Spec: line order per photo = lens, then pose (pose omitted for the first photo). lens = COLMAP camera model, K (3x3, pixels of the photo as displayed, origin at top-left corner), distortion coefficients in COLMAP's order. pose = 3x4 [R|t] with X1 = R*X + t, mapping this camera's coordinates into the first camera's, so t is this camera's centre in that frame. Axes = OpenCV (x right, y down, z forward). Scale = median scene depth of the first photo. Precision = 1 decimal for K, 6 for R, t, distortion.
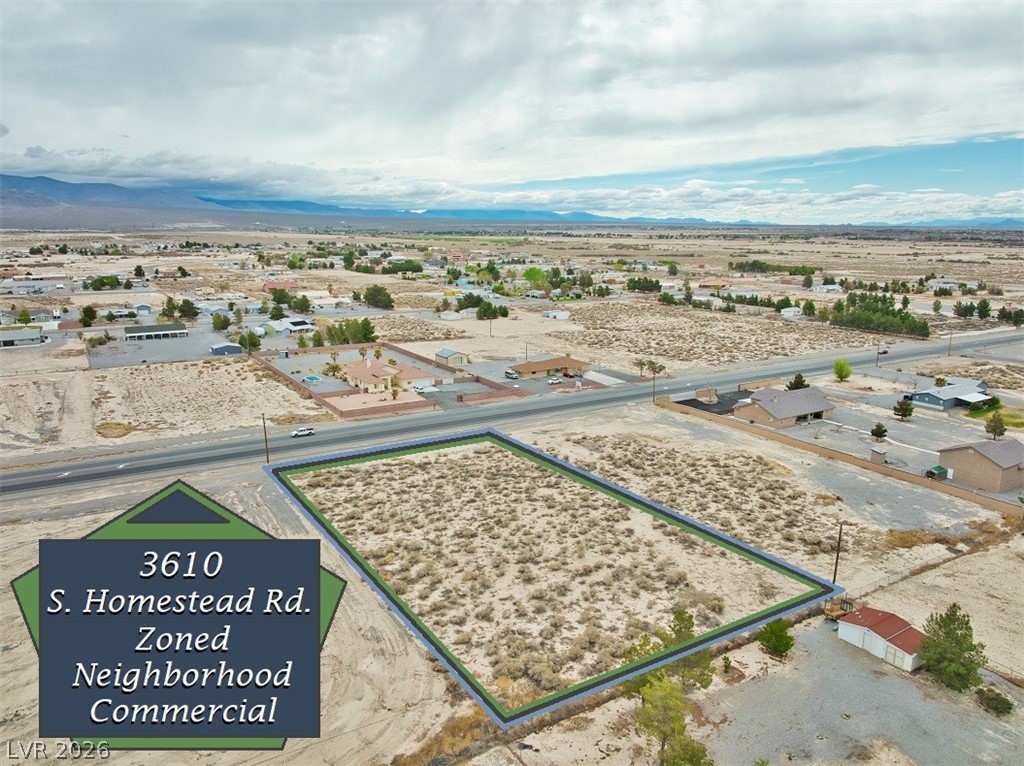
lens RADIAL K [[723.8, 0, 514.3], [0, 723.8, 383.6], [0, 0, 1]] dist [0.017607, -0.046689]
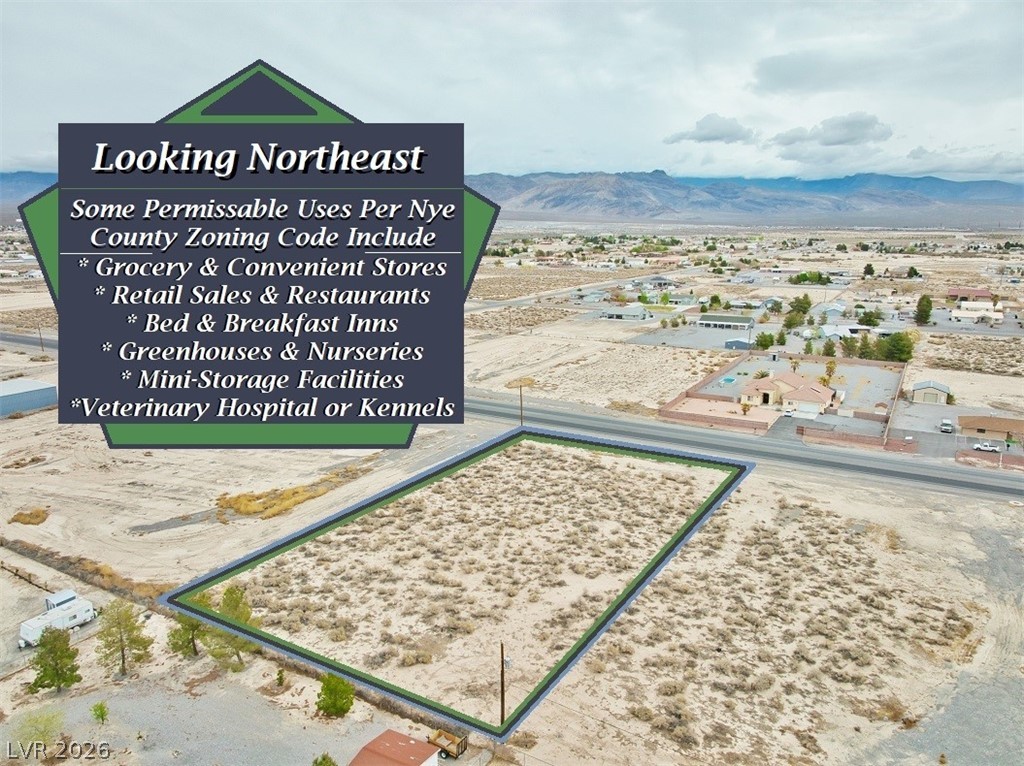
lens RADIAL K [[723.8, 0, 514.3], [0, 723.8, 383.6], [0, 0, 1]] dist [0.017607, -0.046689]
pose [[0.481089, 0.184181, -0.857106, 0.678053], [-0.182698, 0.977279, 0.107457, -0.088807], [0.857424, 0.104895, 0.503807, 0.417322]]
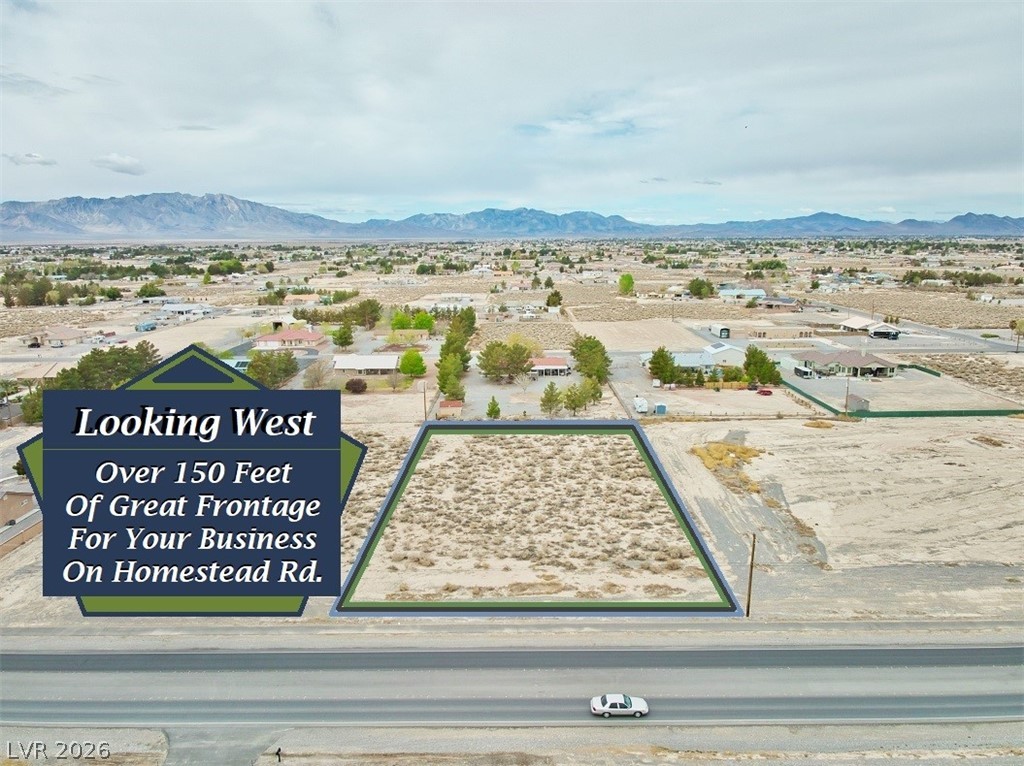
lens RADIAL K [[727.2, 0, 512.0], [0, 727.2, 383.0], [0, 0, 1]] dist [0.033207, -0.048245]
pose [[-0.849275, -0.101424, 0.518117, -0.492805], [0.117727, 0.920282, 0.373123, -0.328047], [-0.514658, 0.377880, -0.769632, 1.571140]]
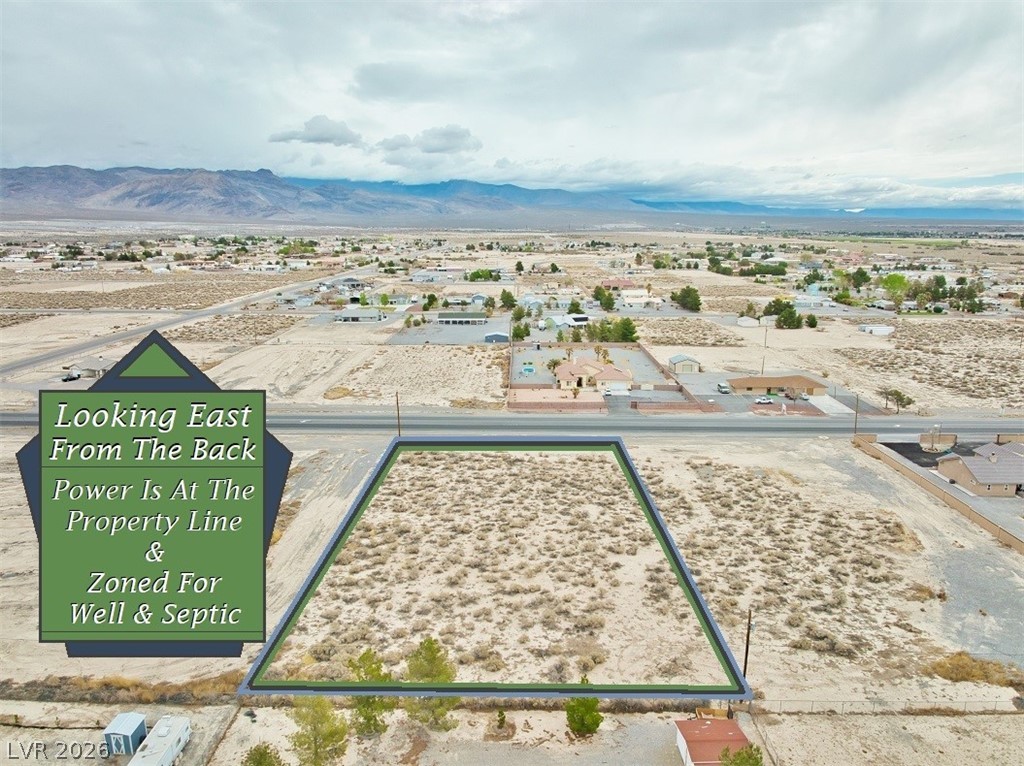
lens RADIAL K [[723.8, 0, 514.3], [0, 723.8, 383.6], [0, 0, 1]] dist [0.017607, -0.046689]
pose [[0.849448, 0.111099, -0.515844, 0.406327], [-0.111413, 0.993307, 0.030466, -0.028073], [0.515776, 0.031593, 0.856141, 0.132202]]
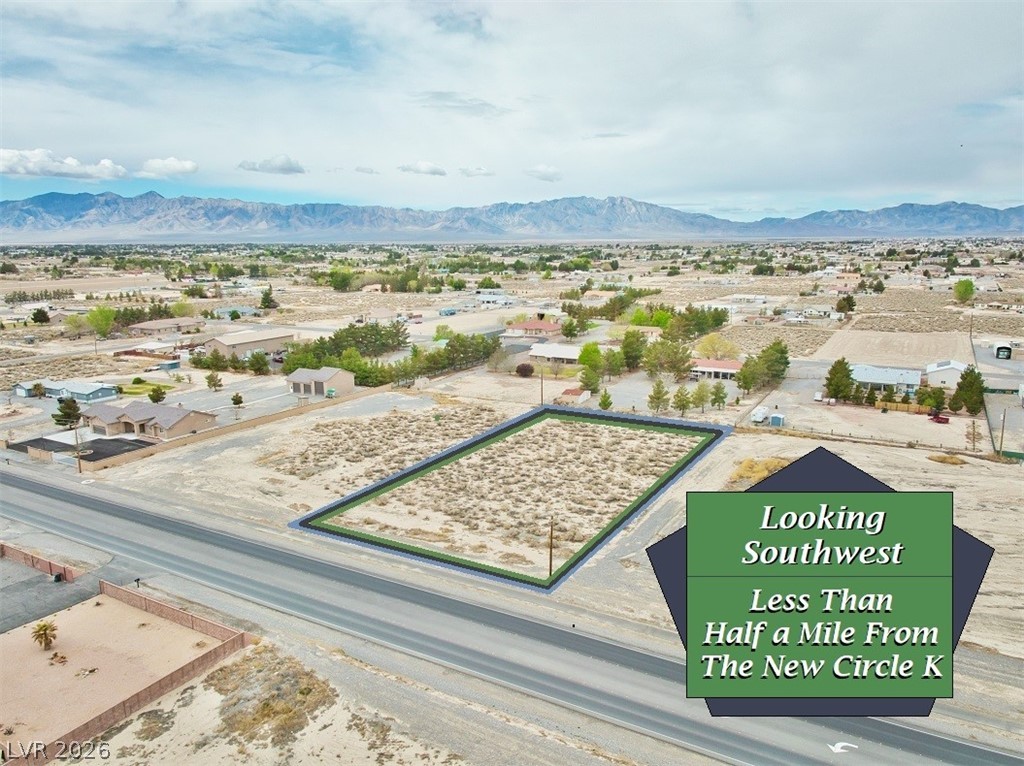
lens RADIAL K [[724.9, 0, 512.0], [0, 724.9, 383.0], [0, 0, 1]] dist [0.043983, -0.047534]
pose [[-0.478086, -0.170953, 0.861515, -0.884776], [0.193726, 0.936194, 0.293277, -0.267357], [-0.856682, 0.307109, -0.414463, 1.305254]]
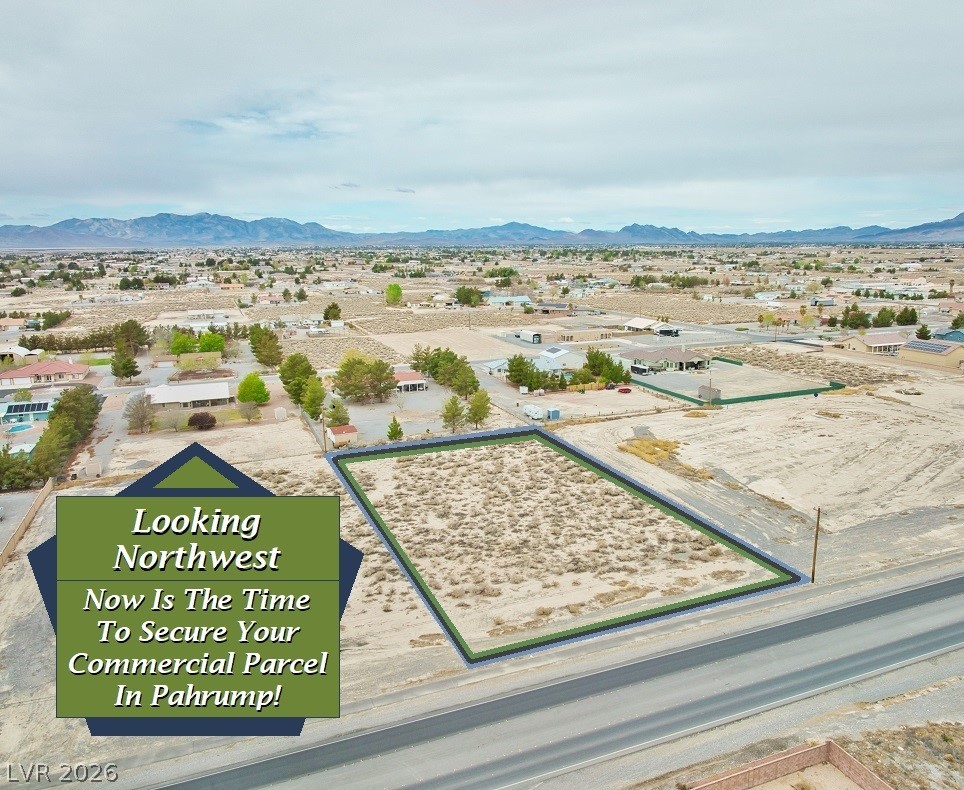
lens RADIAL K [[749.7, 0, 529.2], [0, 749.7, 395.3], [0, 0, 1]] dist [0.032038, -0.063635]
pose [[-0.989847, -0.022956, 0.140272, -0.185789], [0.036041, 0.914084, 0.403921, -0.353608], [-0.137493, 0.404875, -0.903975, 1.680371]]
